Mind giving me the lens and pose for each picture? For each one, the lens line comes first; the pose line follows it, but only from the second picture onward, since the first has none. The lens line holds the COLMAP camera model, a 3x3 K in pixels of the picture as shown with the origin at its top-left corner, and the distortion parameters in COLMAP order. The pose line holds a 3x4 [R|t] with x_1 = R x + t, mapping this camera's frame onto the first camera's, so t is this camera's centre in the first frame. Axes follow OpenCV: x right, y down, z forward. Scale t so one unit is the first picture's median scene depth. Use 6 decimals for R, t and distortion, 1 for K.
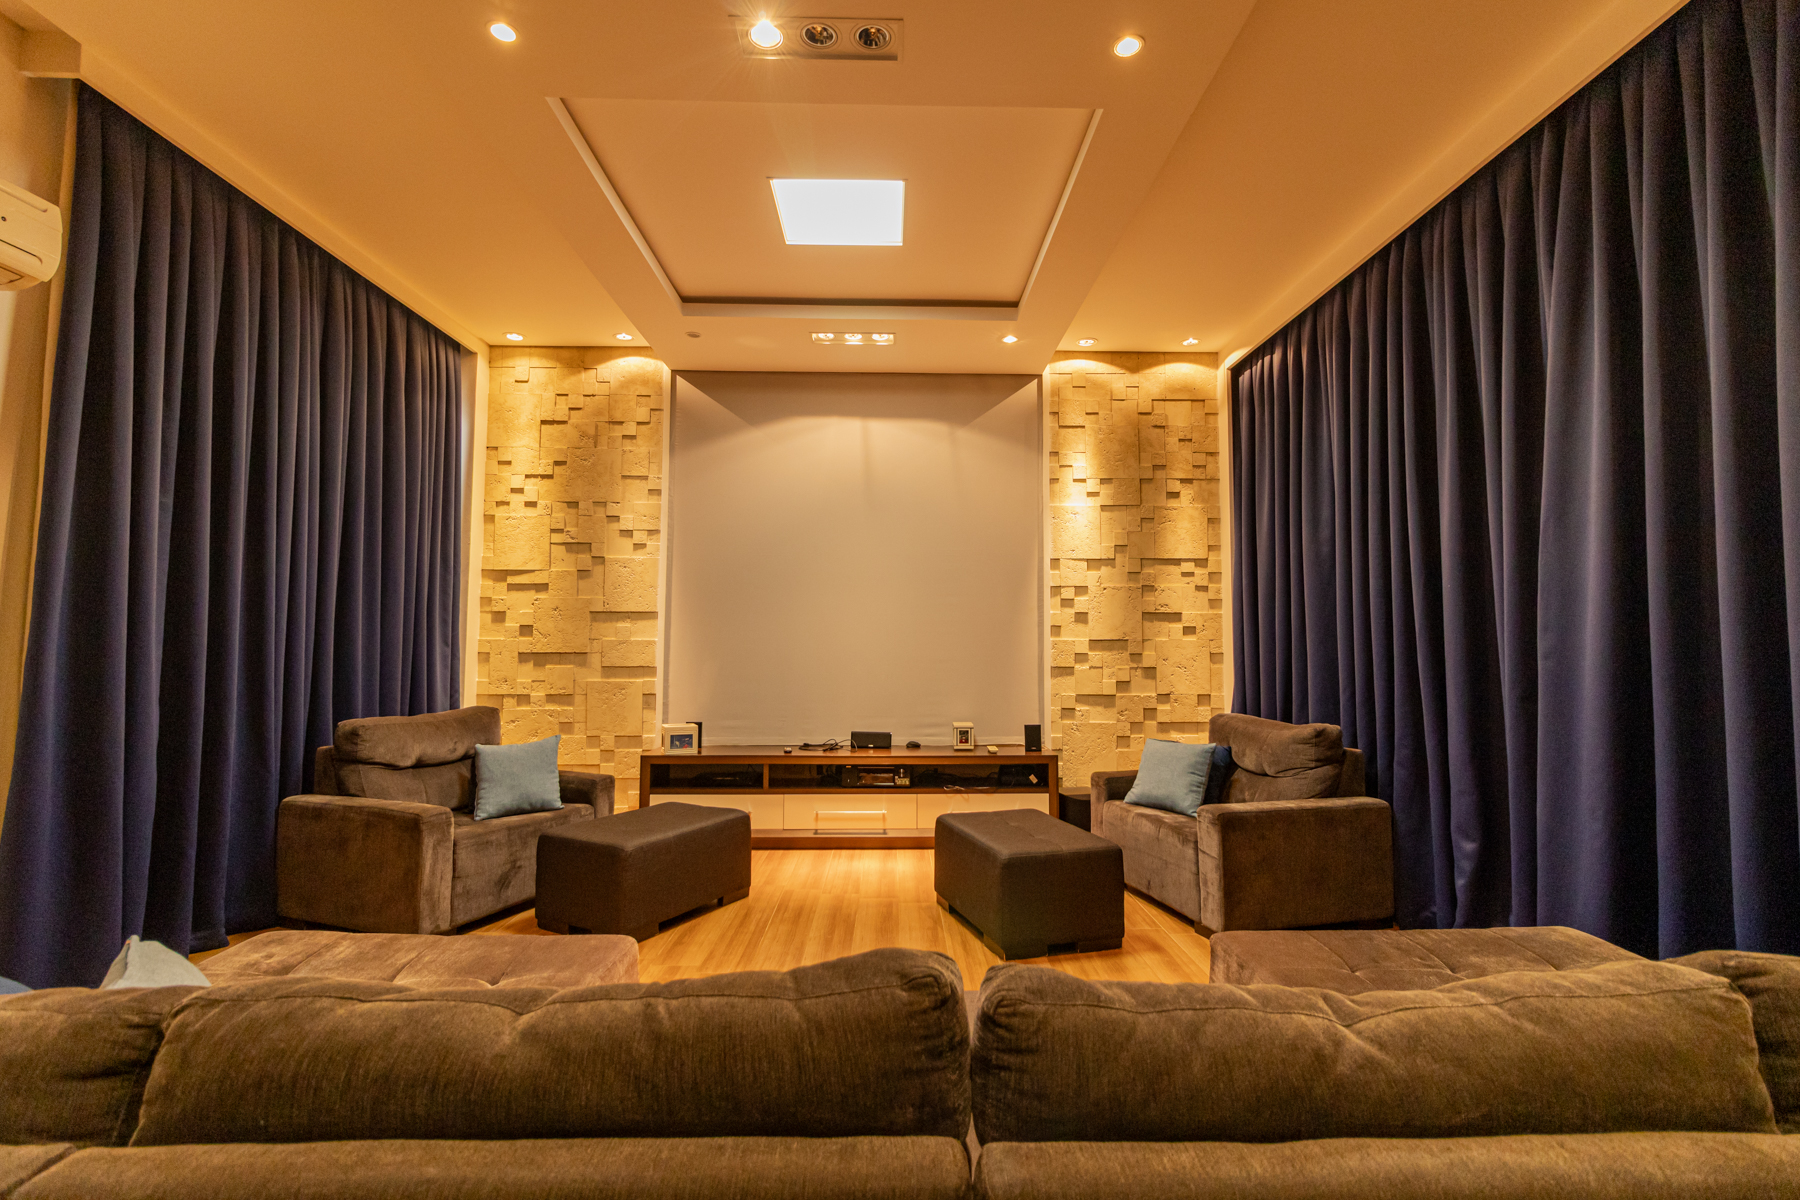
lens RADIAL K [[844.1, 0, 910.8], [0, 844.1, 600.5], [0, 0, 1]] dist [0.000206, 0.001796]
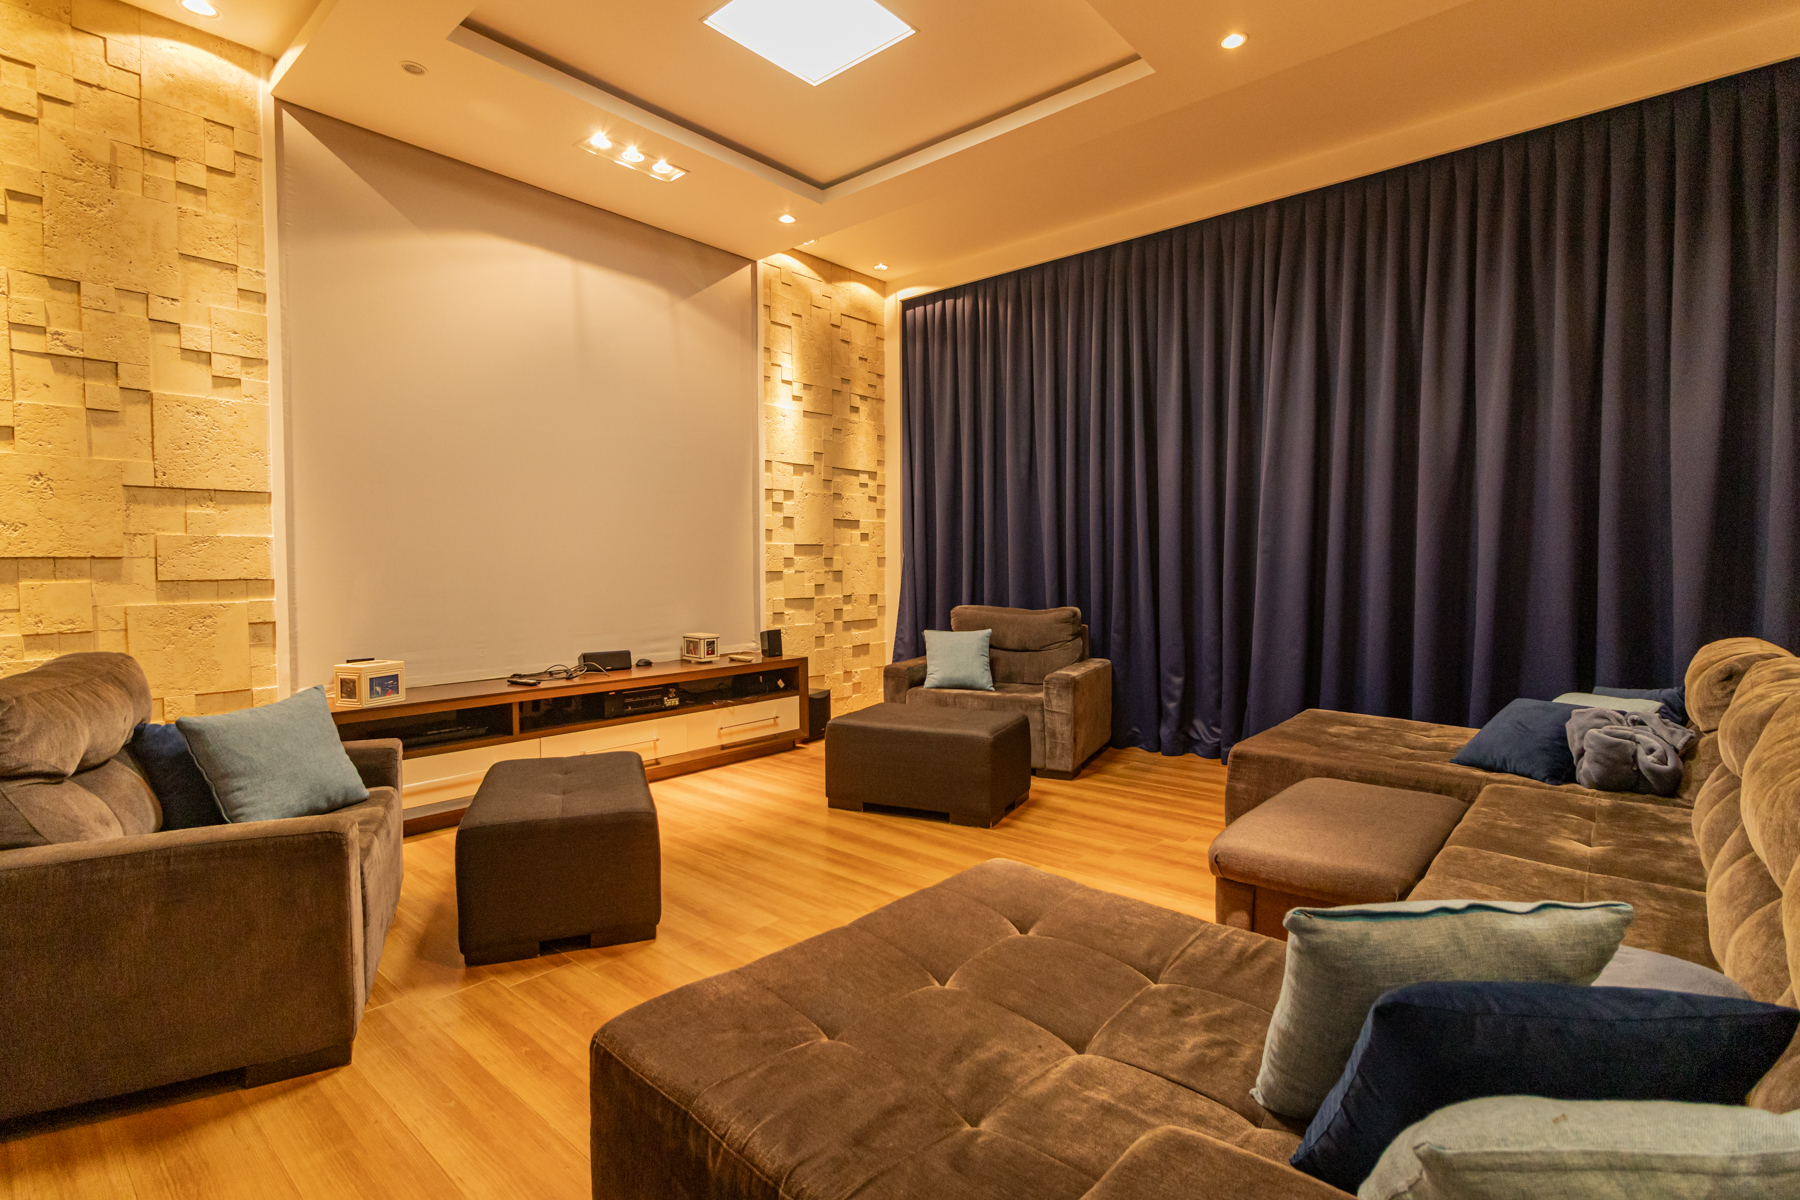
lens RADIAL K [[844.1, 0, 912.0], [0, 844.1, 605.7], [0, 0, 1]] dist [0.000206, 0.001796]
pose [[0.670273, -0.042876, 0.740875, -0.447389], [-0.034049, 0.995501, 0.088416, 0.025482], [-0.741333, -0.084489, 0.665798, 0.216332]]
